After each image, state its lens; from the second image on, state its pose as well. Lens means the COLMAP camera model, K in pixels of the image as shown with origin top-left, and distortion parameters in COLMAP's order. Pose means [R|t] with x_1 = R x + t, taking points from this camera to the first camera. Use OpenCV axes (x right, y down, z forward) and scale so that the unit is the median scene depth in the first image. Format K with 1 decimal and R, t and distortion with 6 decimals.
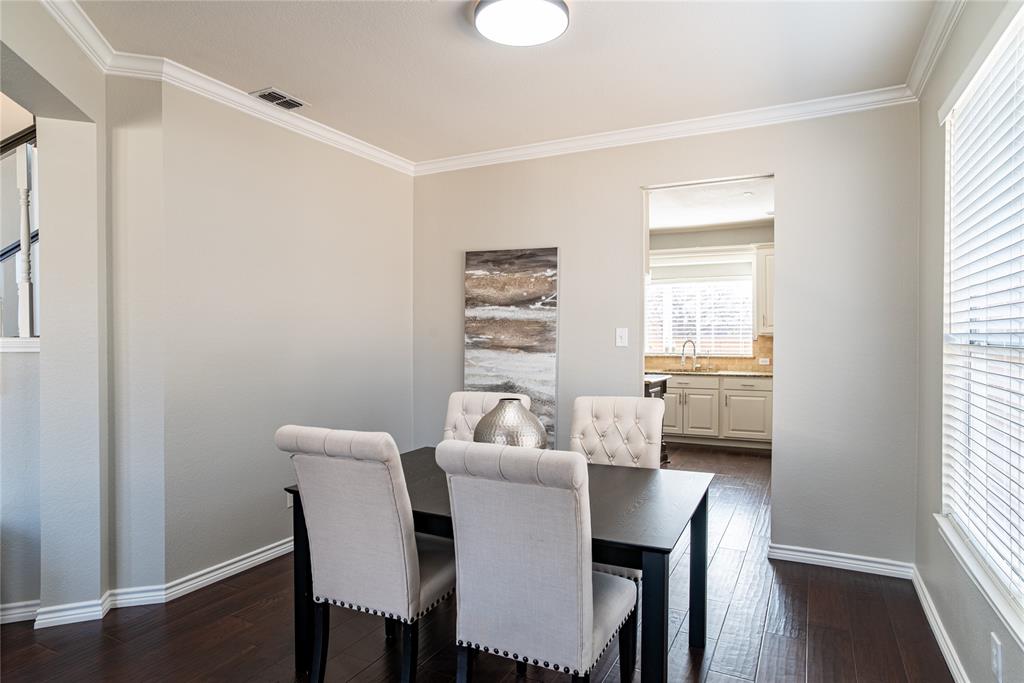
lens RADIAL K [[592.2, 0, 512.0], [0, 592.2, 341.5], [0, 0, 1]] dist [-0.045387, 0.001417]
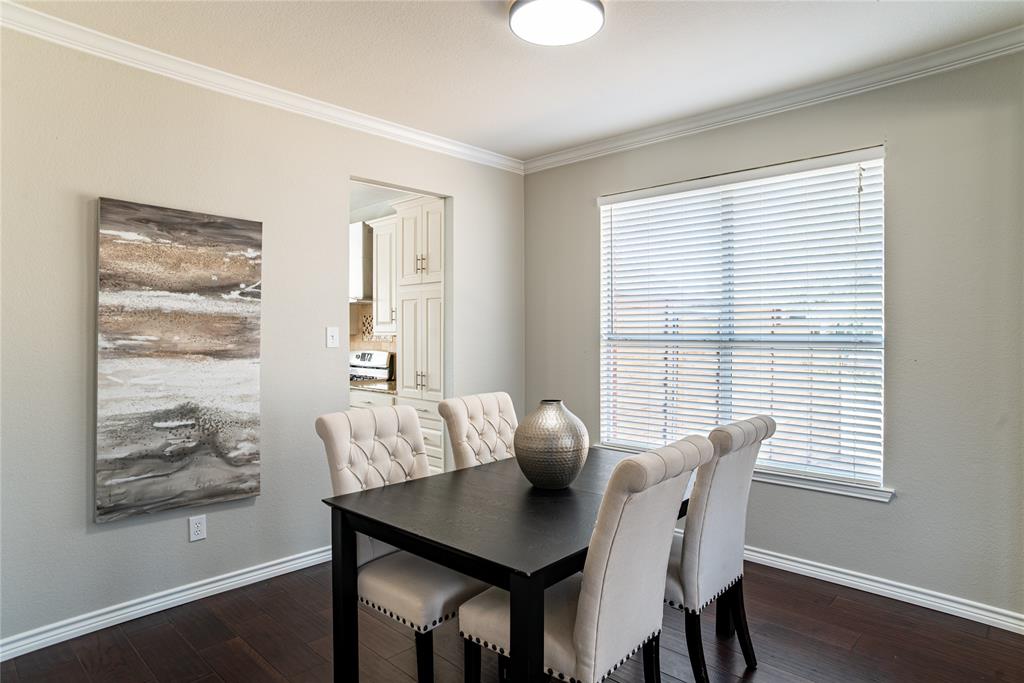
lens RADIAL K [[592.2, 0, 512.0], [0, 592.2, 341.5], [0, 0, 1]] dist [-0.045387, 0.001417]
pose [[0.272475, -0.014498, 0.962054, -0.562793], [0.007609, 0.999888, 0.012913, -0.009594], [-0.962133, 0.003802, 0.272555, 0.460325]]
